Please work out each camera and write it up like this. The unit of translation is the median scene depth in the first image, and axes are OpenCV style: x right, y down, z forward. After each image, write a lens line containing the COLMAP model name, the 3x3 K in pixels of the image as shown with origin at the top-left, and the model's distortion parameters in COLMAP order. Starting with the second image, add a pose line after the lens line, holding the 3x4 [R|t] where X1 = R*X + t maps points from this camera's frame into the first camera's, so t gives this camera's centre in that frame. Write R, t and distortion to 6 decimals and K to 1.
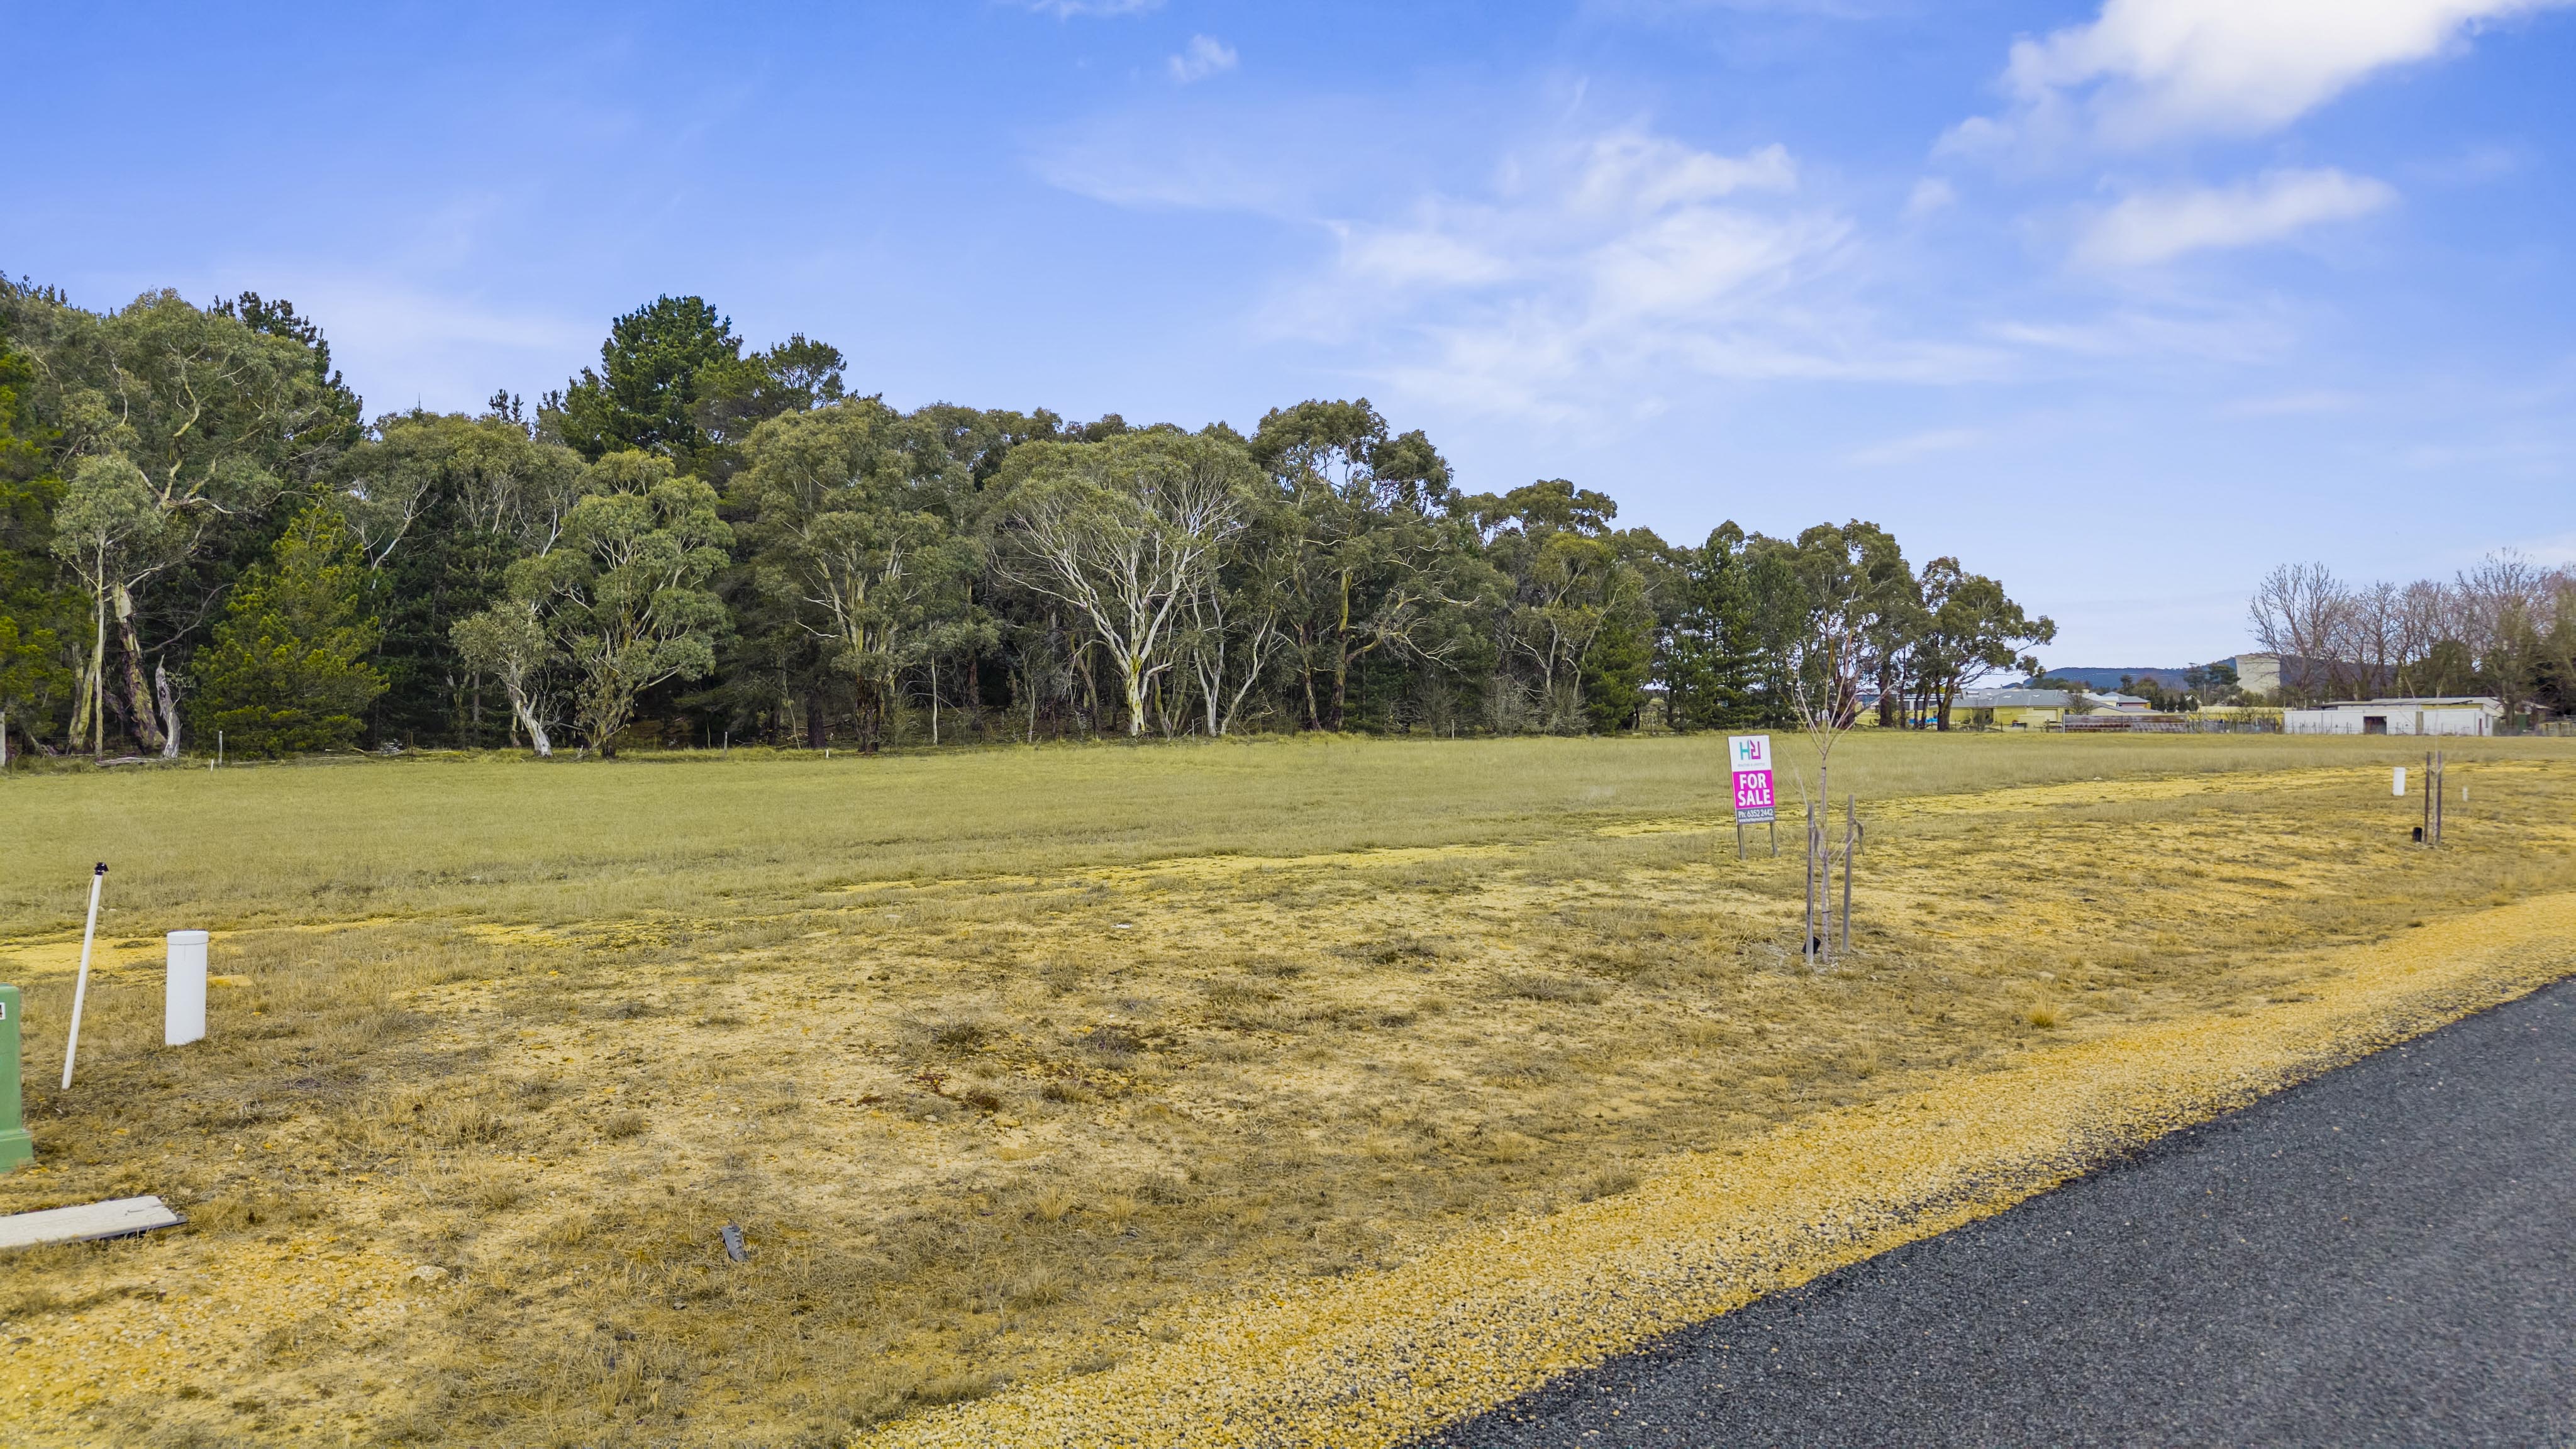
lens RADIAL K [[1703.9, 0, 1288.0], [0, 1703.9, 720.8], [0, 0, 1]] dist [0.015850, -0.013094]
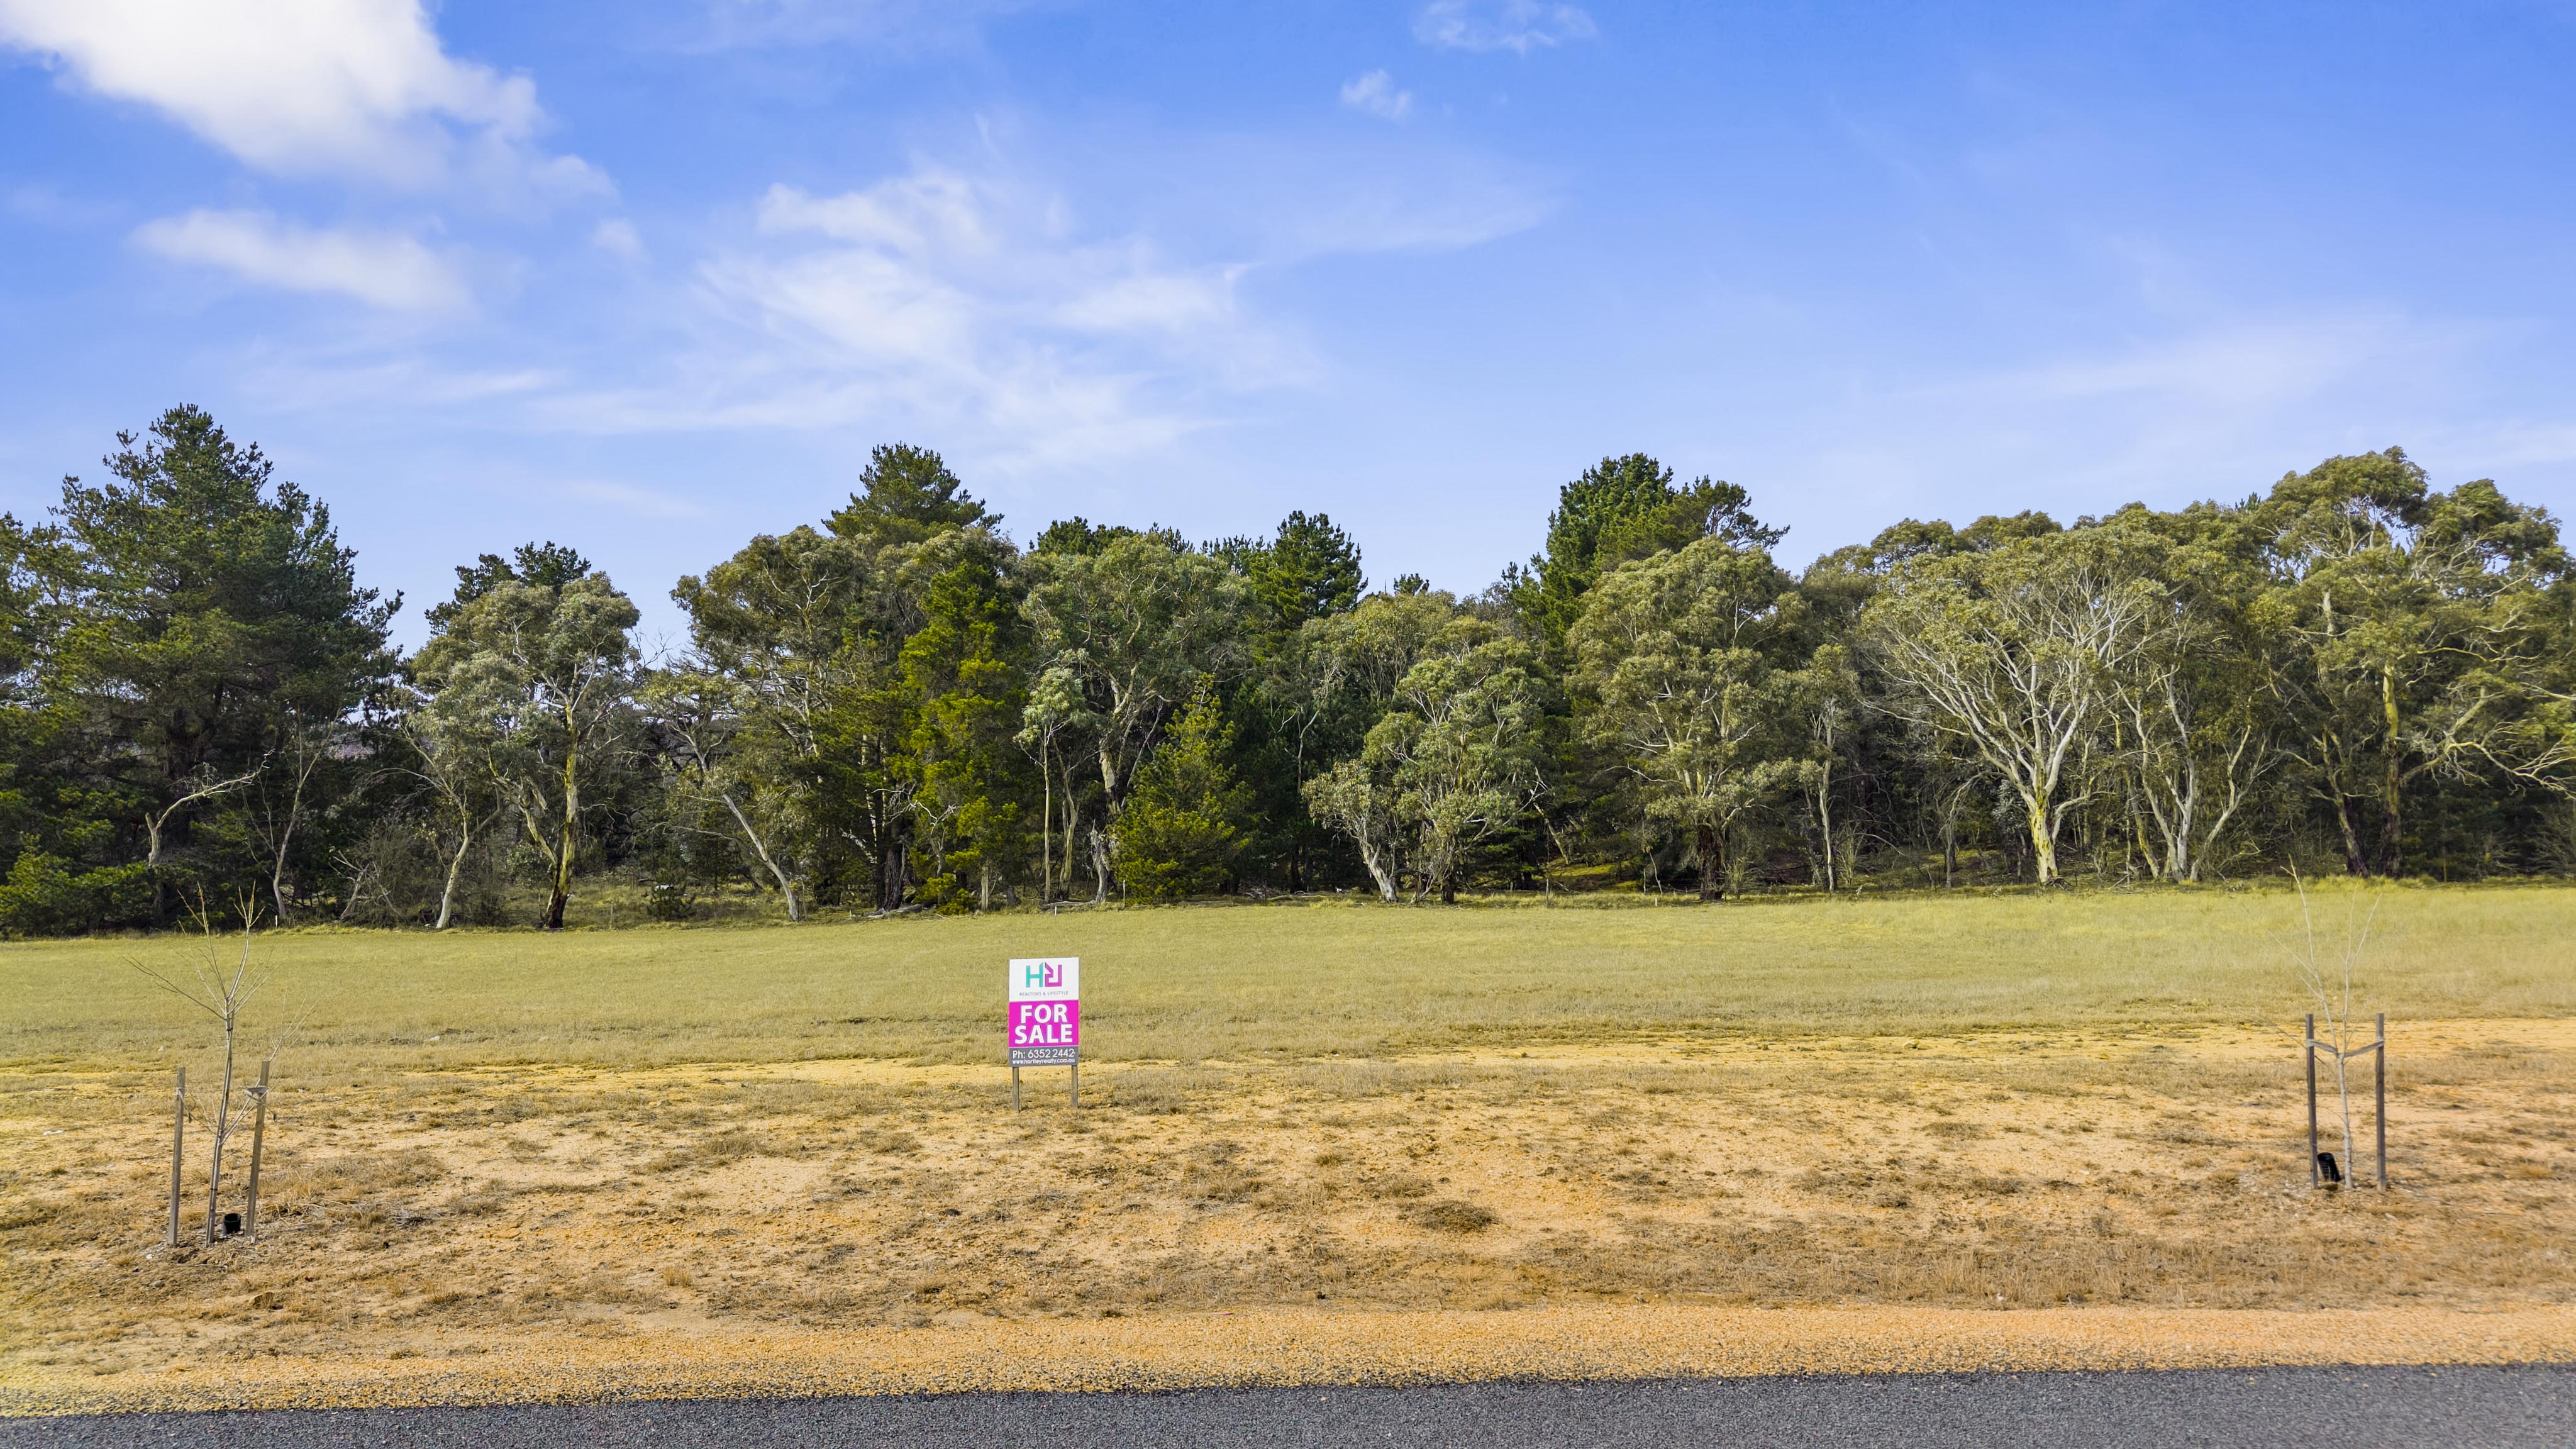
lens RADIAL K [[1703.9, 0, 1279.5], [0, 1703.9, 727.3], [0, 0, 1]] dist [0.015850, -0.013094]
pose [[0.752816, -0.054231, -0.655993, 0.206168], [0.007677, 0.997256, -0.073634, -0.009203], [0.658186, 0.050397, 0.751167, 0.104358]]
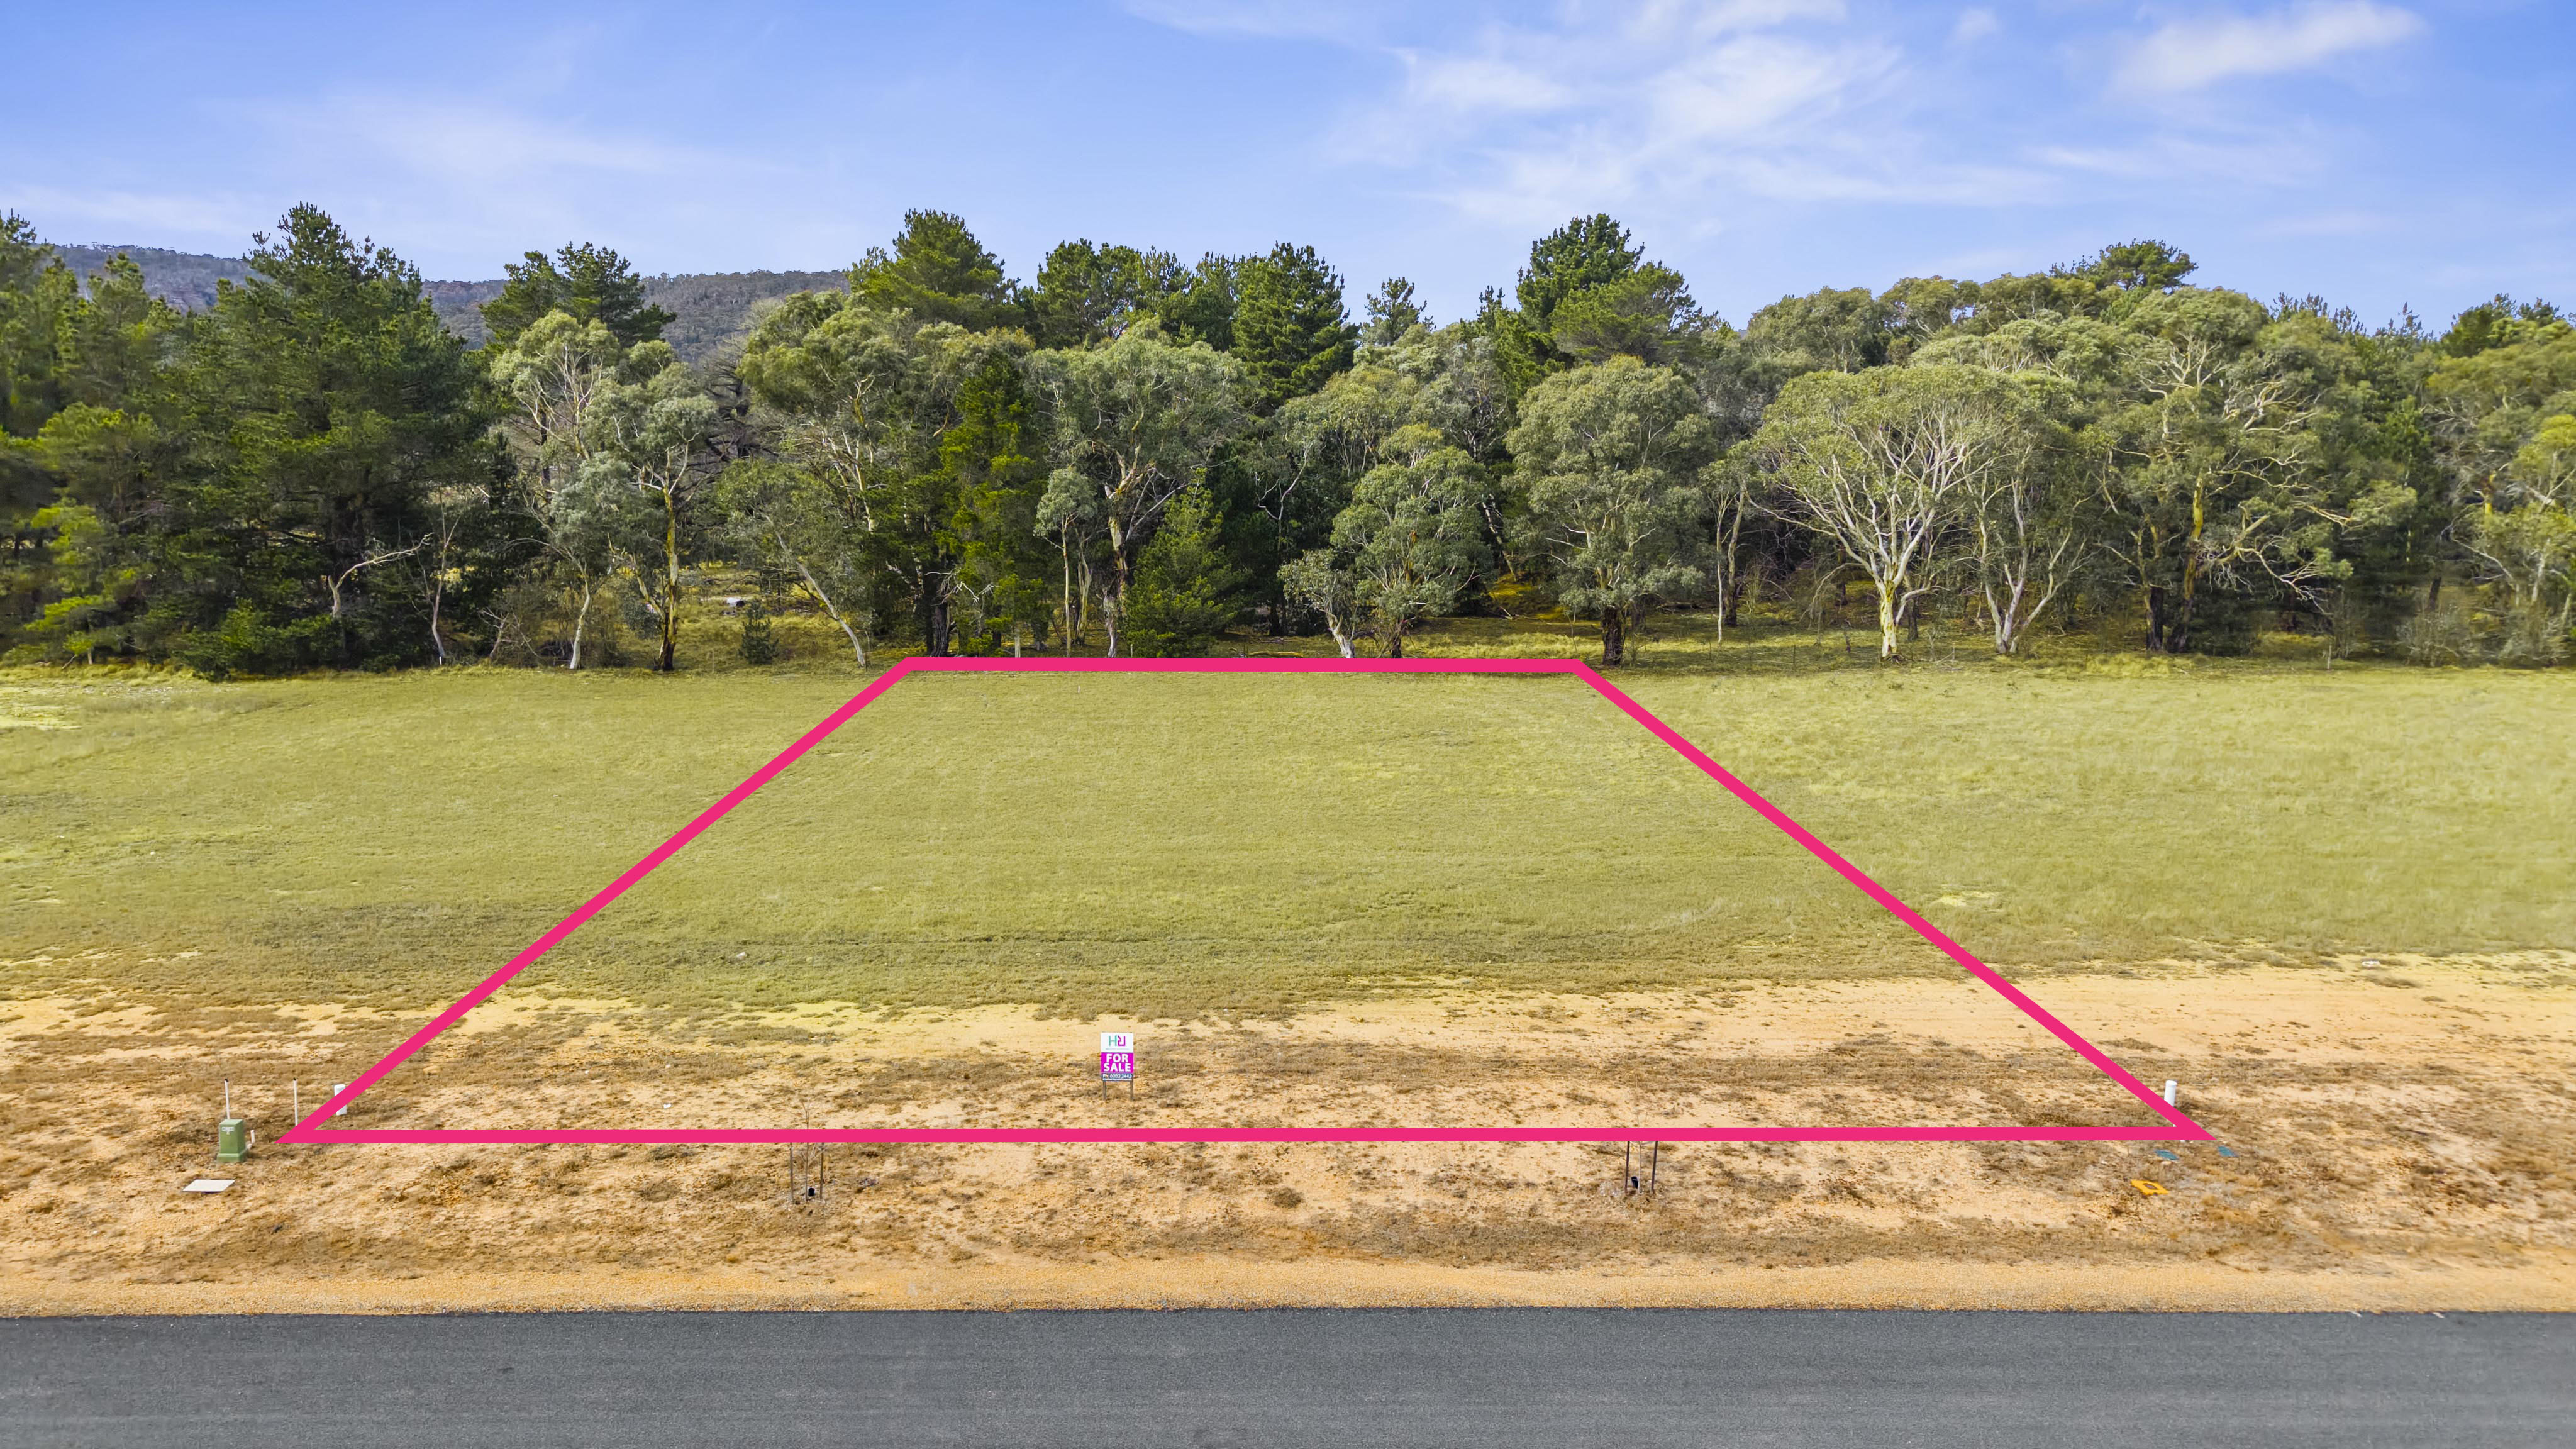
lens RADIAL K [[1703.9, 0, 1271.8], [0, 1703.9, 714.4], [0, 0, 1]] dist [0.015850, -0.013094]
pose [[0.751541, 0.119733, -0.648730, 0.341111], [-0.012104, 0.985728, 0.167909, -0.139750], [0.659576, -0.118338, 0.742264, -0.035444]]
